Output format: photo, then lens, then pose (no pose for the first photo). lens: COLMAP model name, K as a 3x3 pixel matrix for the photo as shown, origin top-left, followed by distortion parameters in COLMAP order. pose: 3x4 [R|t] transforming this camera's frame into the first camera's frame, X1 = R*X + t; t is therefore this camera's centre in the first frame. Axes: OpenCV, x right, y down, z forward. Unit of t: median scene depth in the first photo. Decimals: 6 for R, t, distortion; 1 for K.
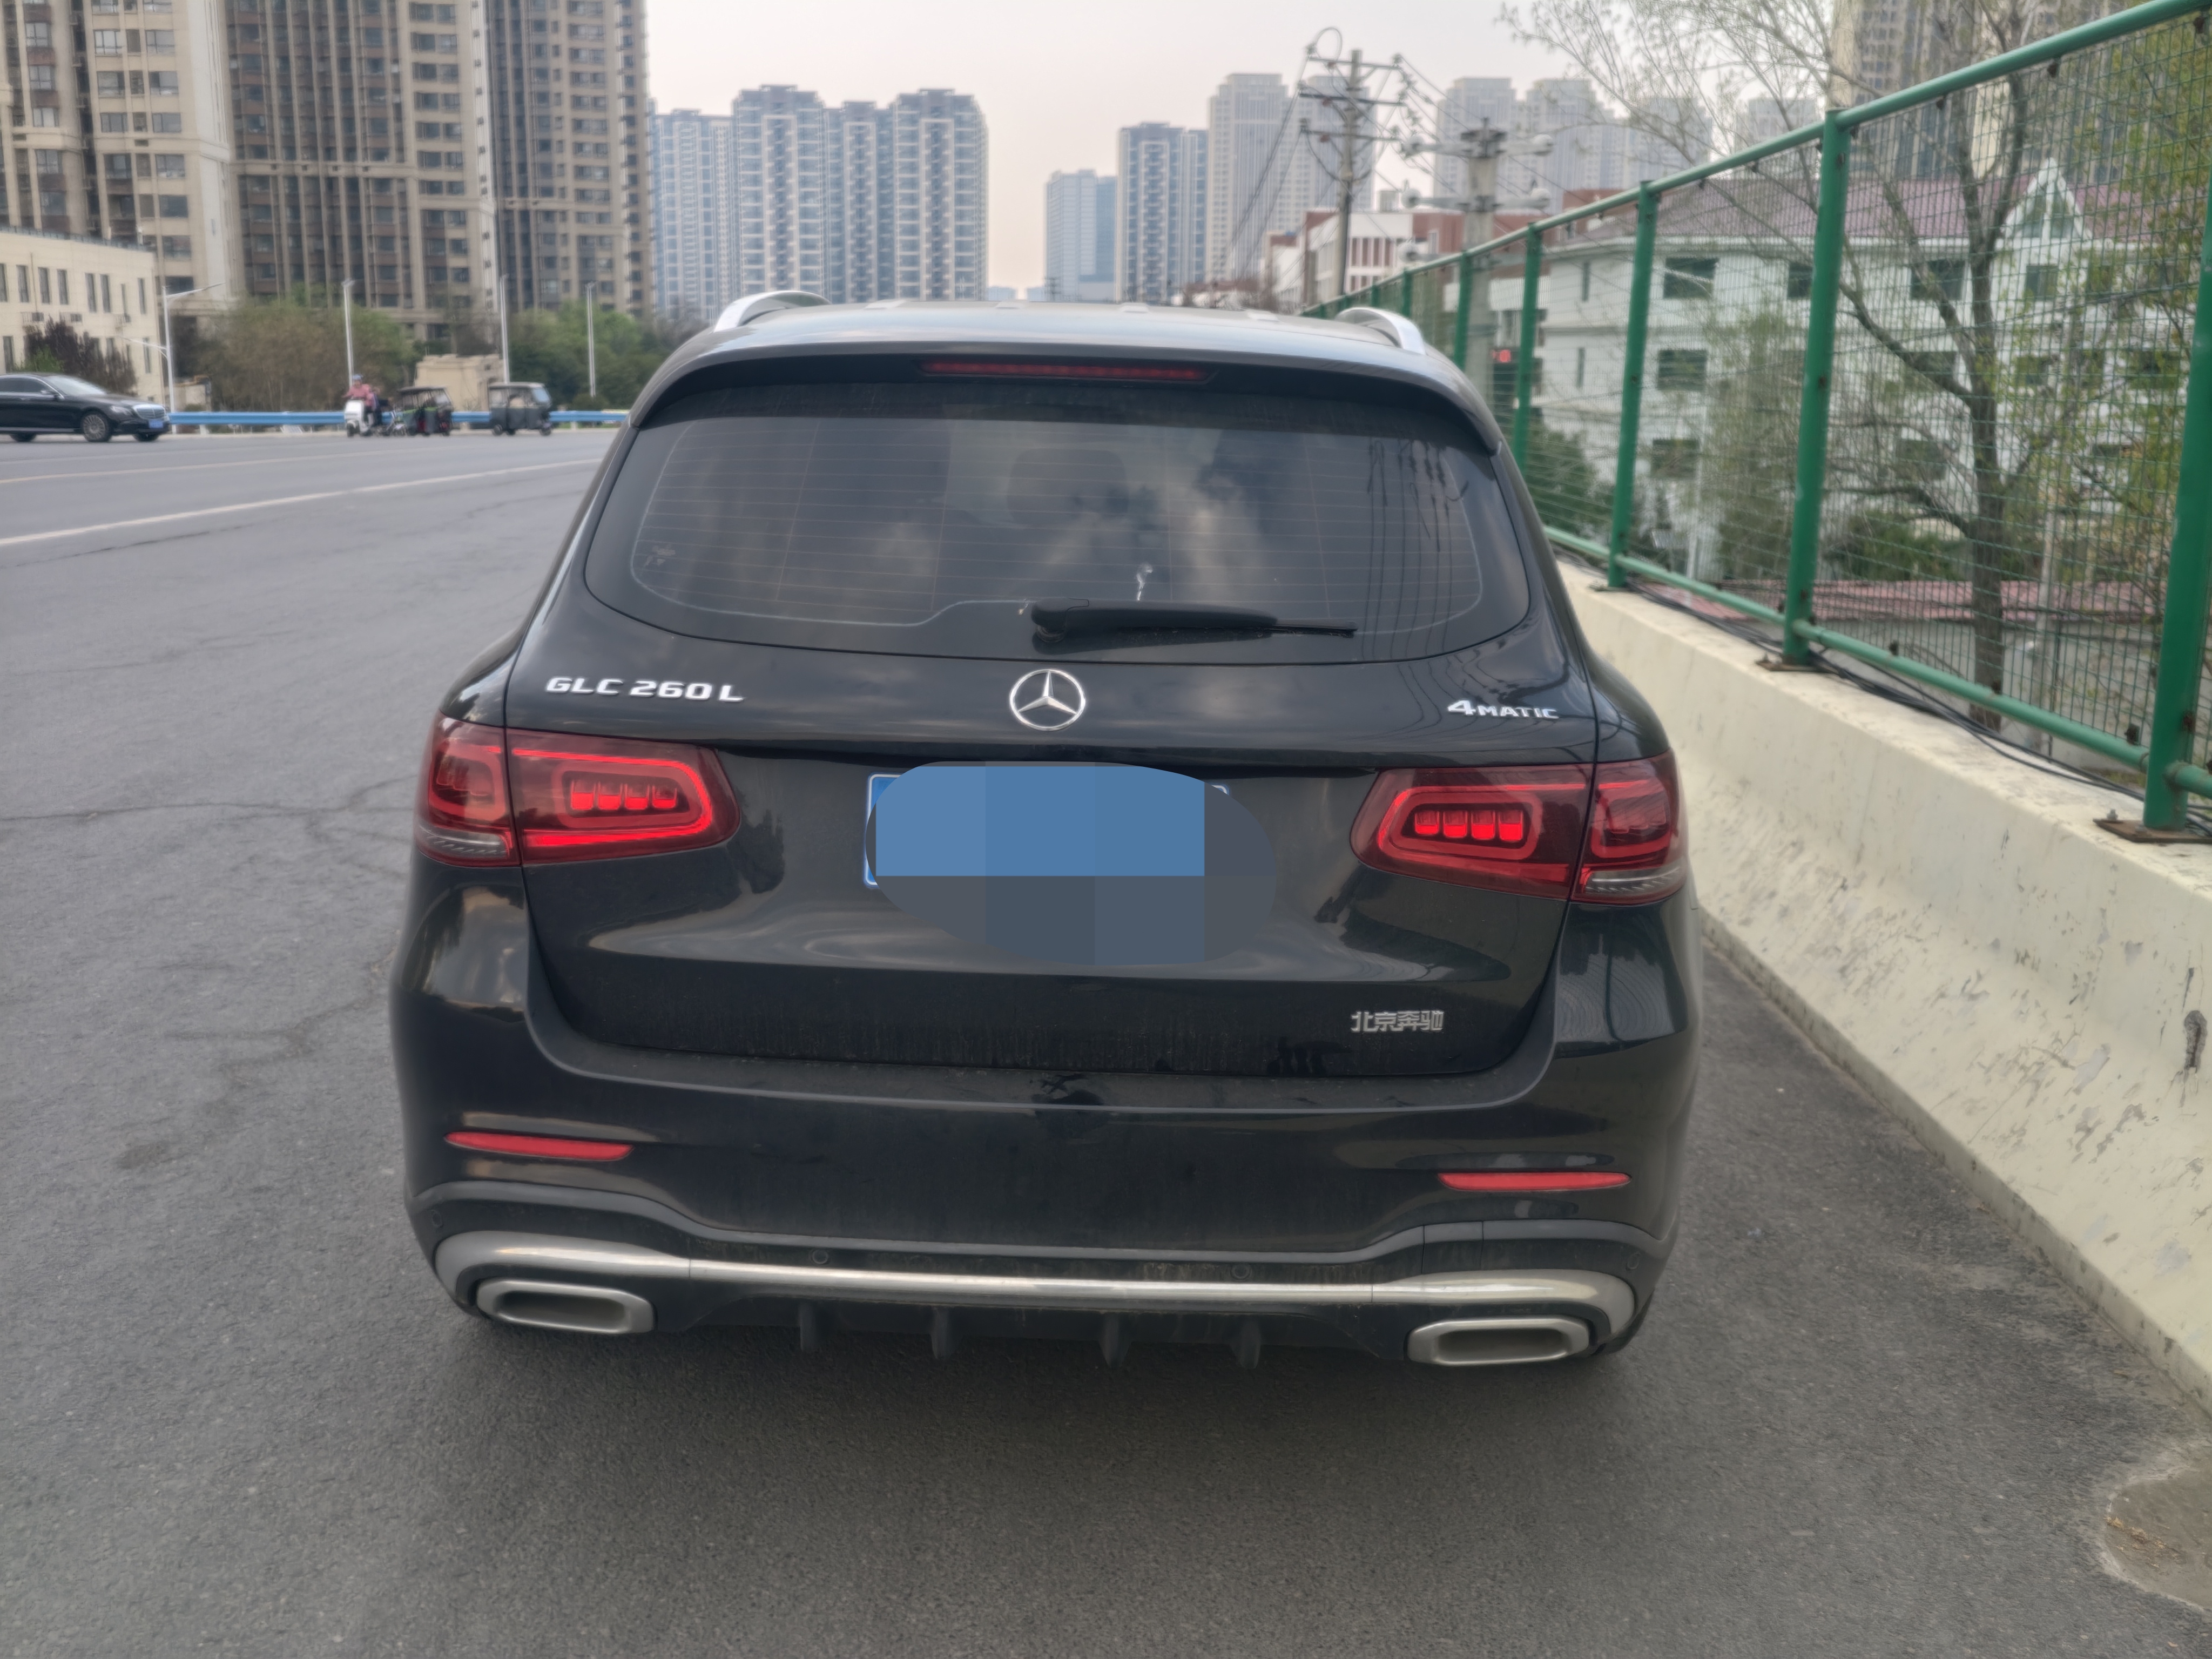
lens RADIAL K [[2255.6, 0, 1097.1], [0, 2255.6, 832.3], [0, 0, 1]] dist [0.085663, -0.139704]
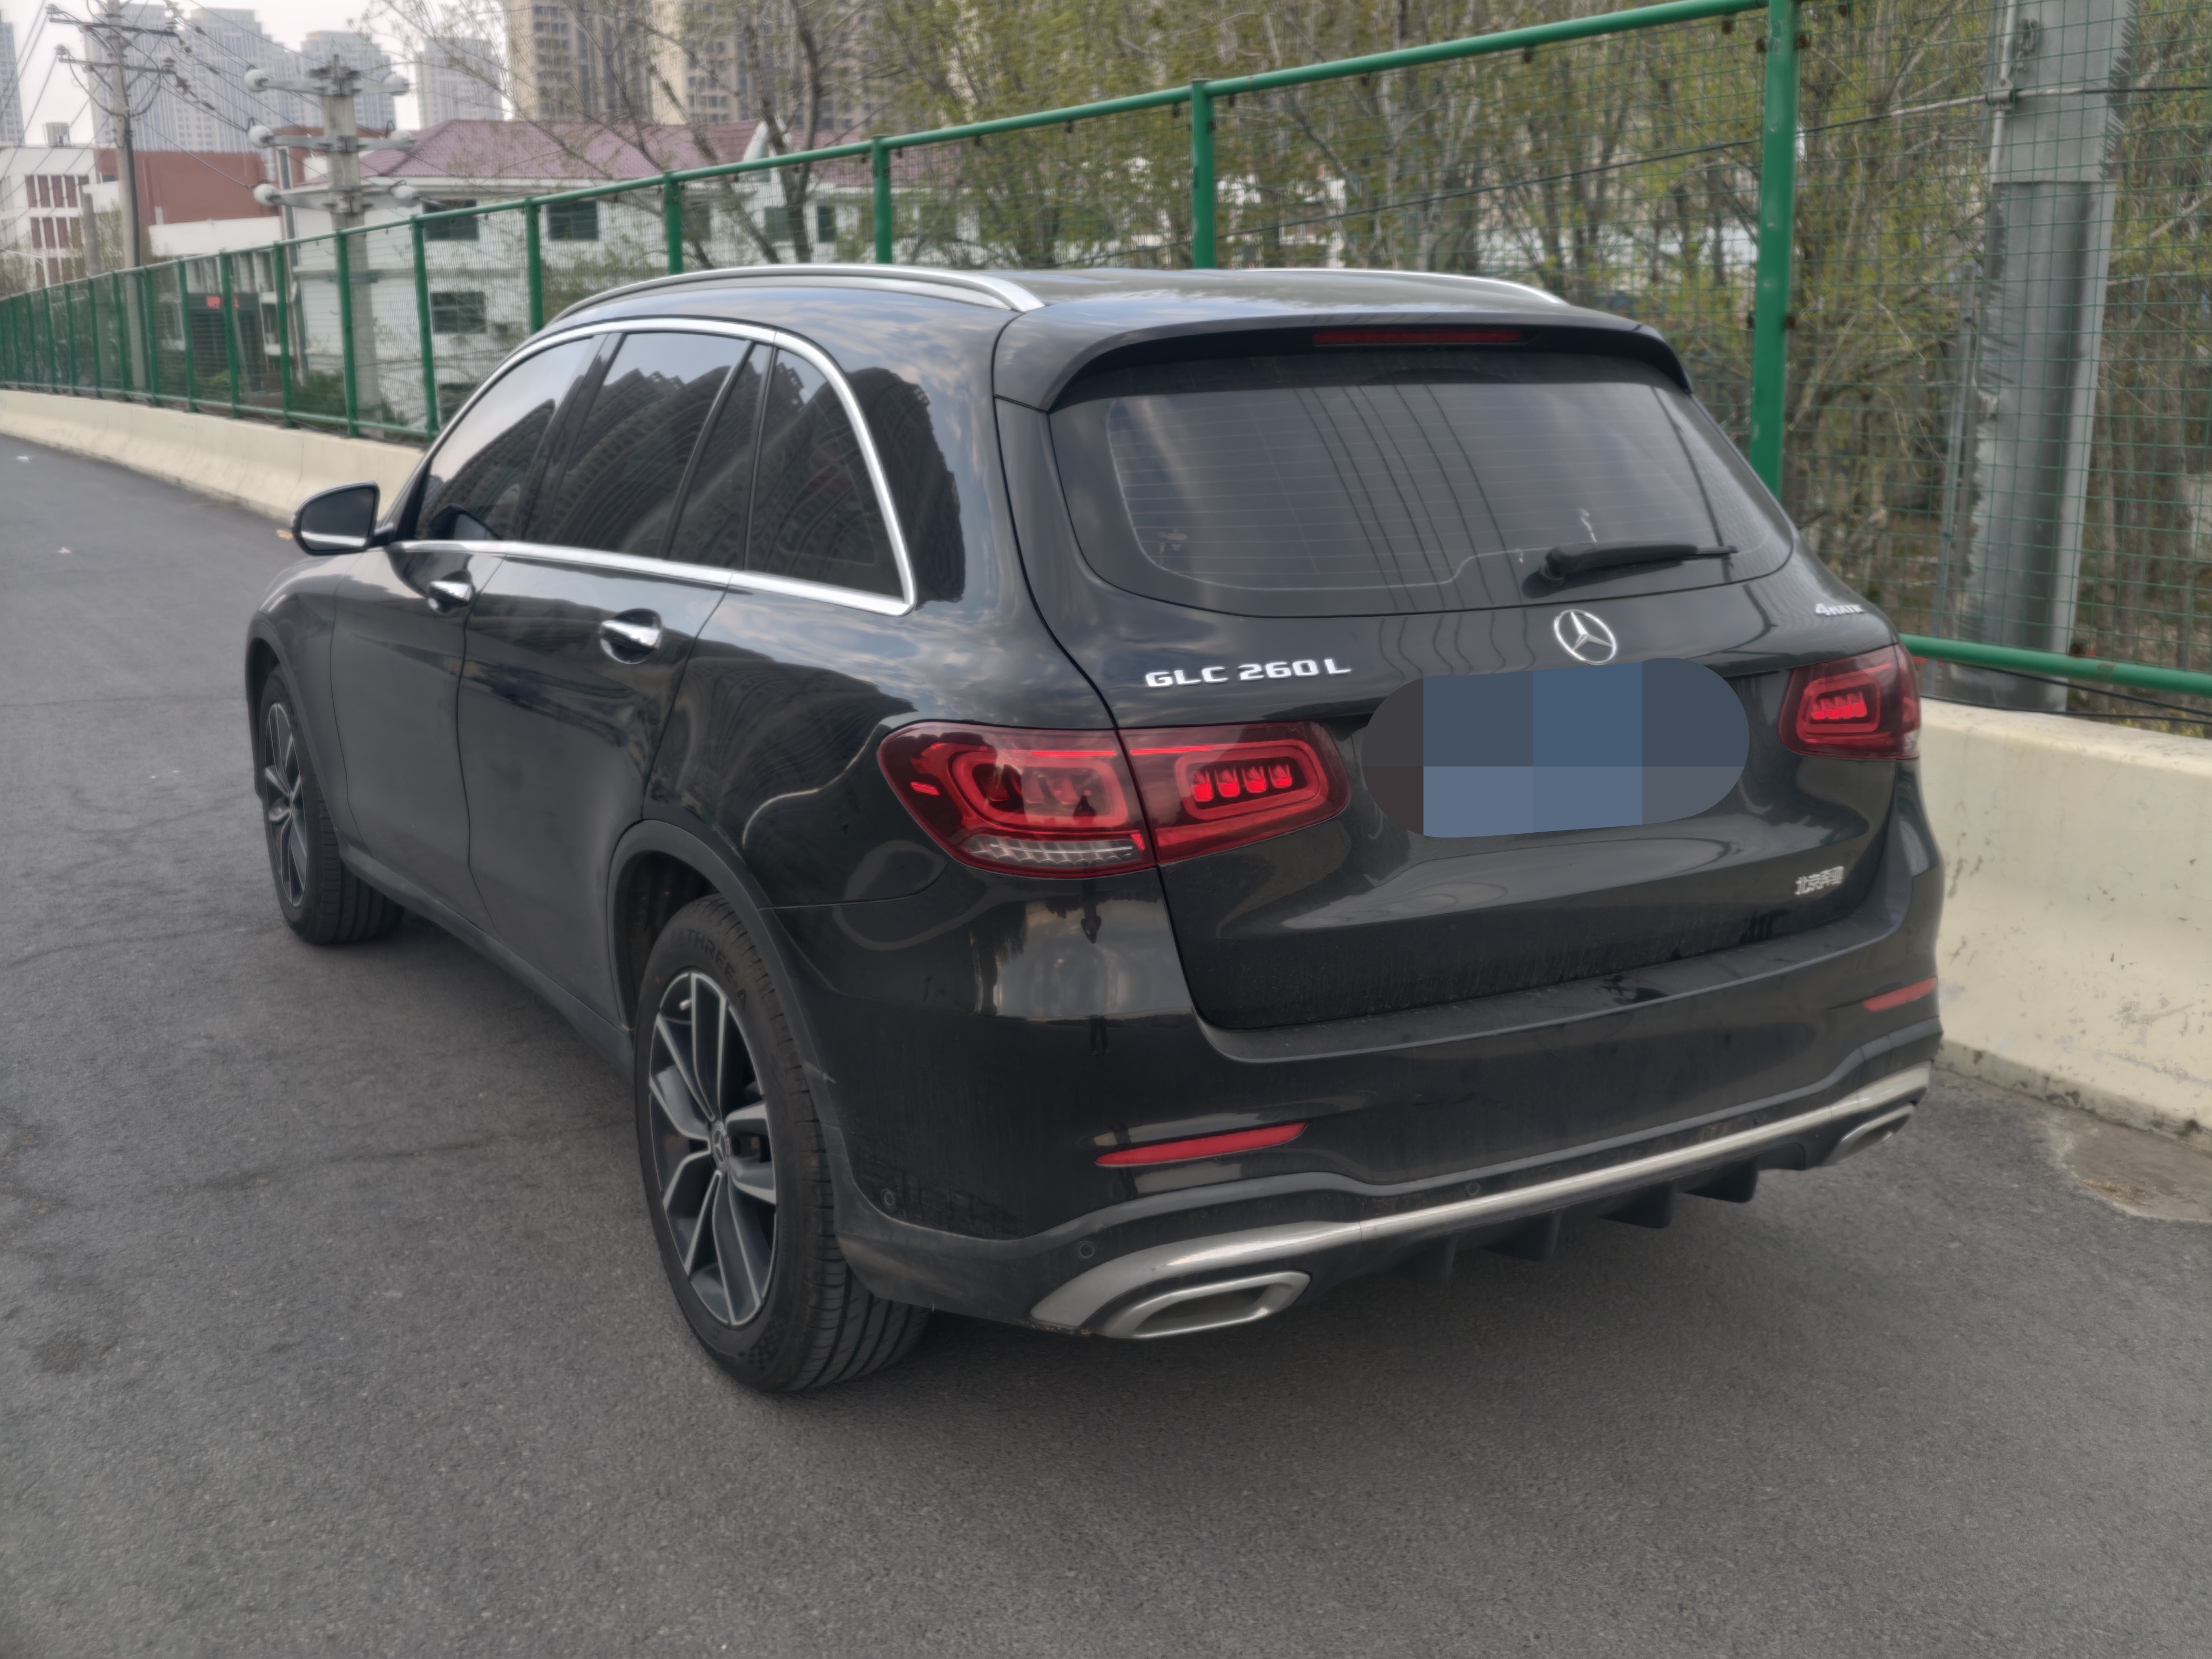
lens RADIAL K [[2255.6, 0, 1097.1], [0, 2255.6, 832.3], [0, 0, 1]] dist [0.085663, -0.139704]
pose [[0.849026, -0.147377, 0.507380, -0.761048], [0.135066, 0.988942, 0.061241, -0.062744], [-0.510795, 0.016535, 0.859544, 0.176085]]
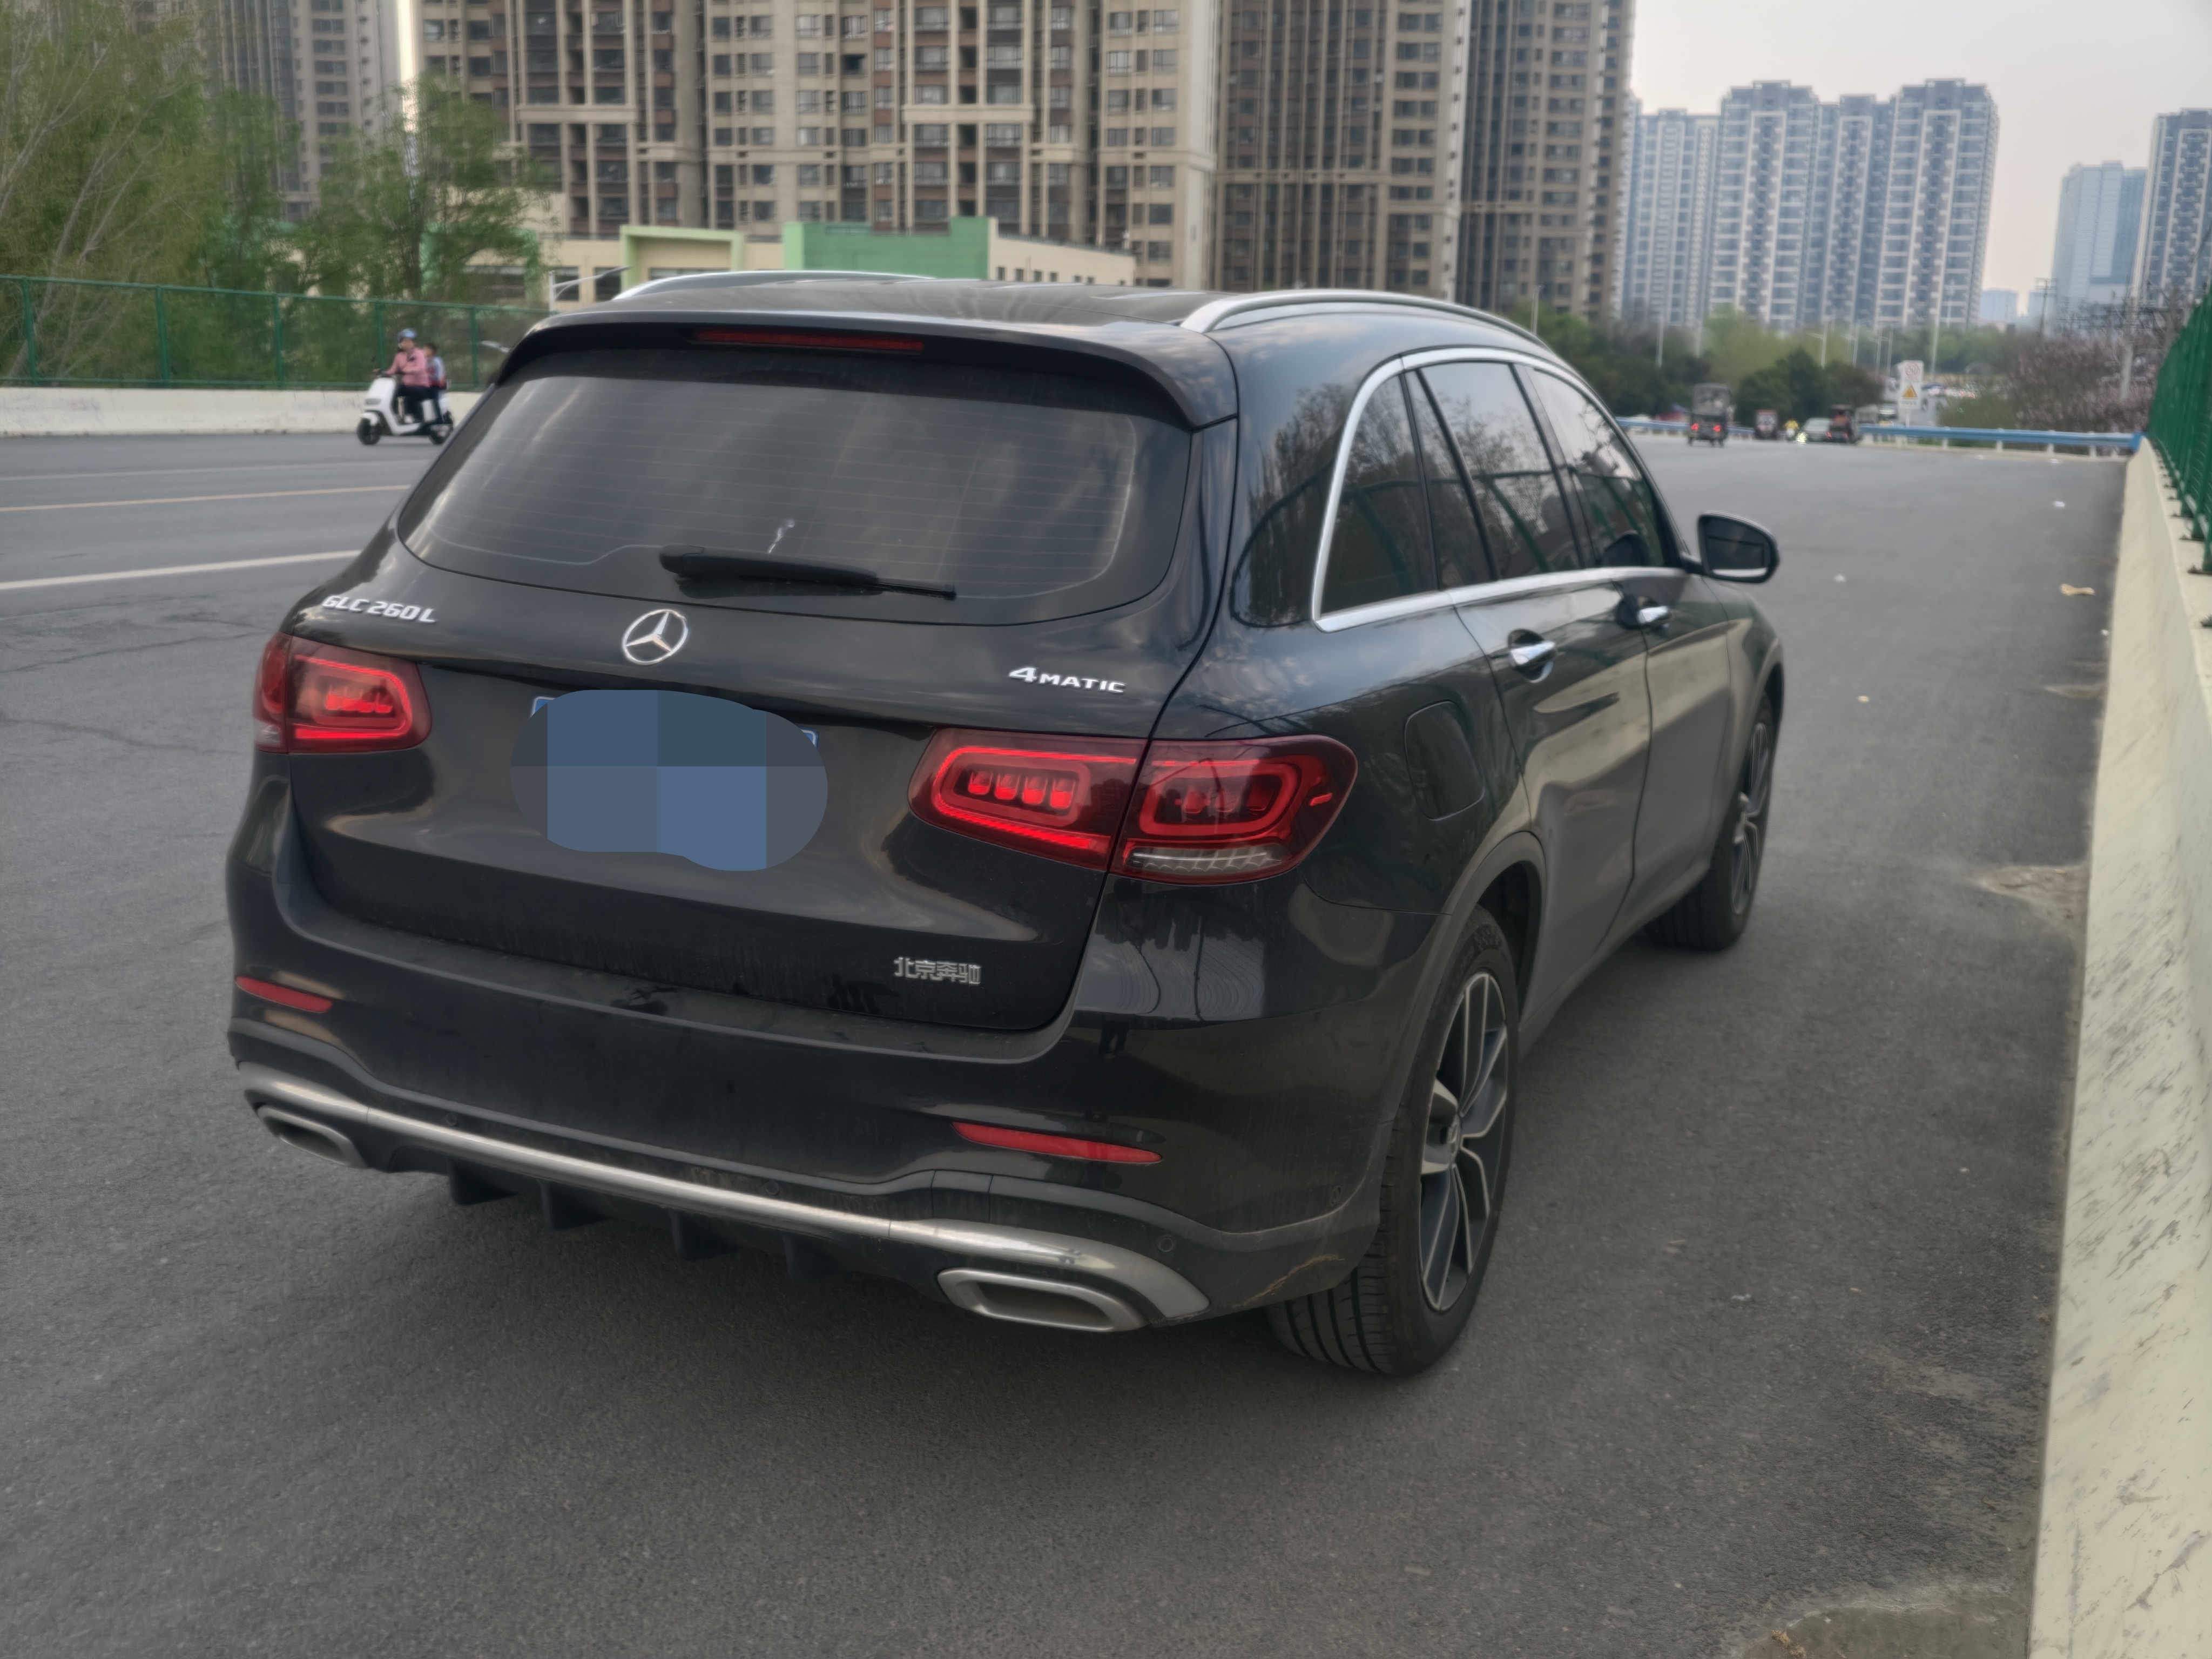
lens RADIAL K [[2255.6, 0, 1097.1], [0, 2255.6, 832.3], [0, 0, 1]] dist [0.085663, -0.139704]
pose [[0.924323, 0.094106, -0.369826, 0.563964], [-0.094378, 0.995384, 0.017402, -0.004724], [0.369756, 0.018819, 0.928938, 0.066024]]
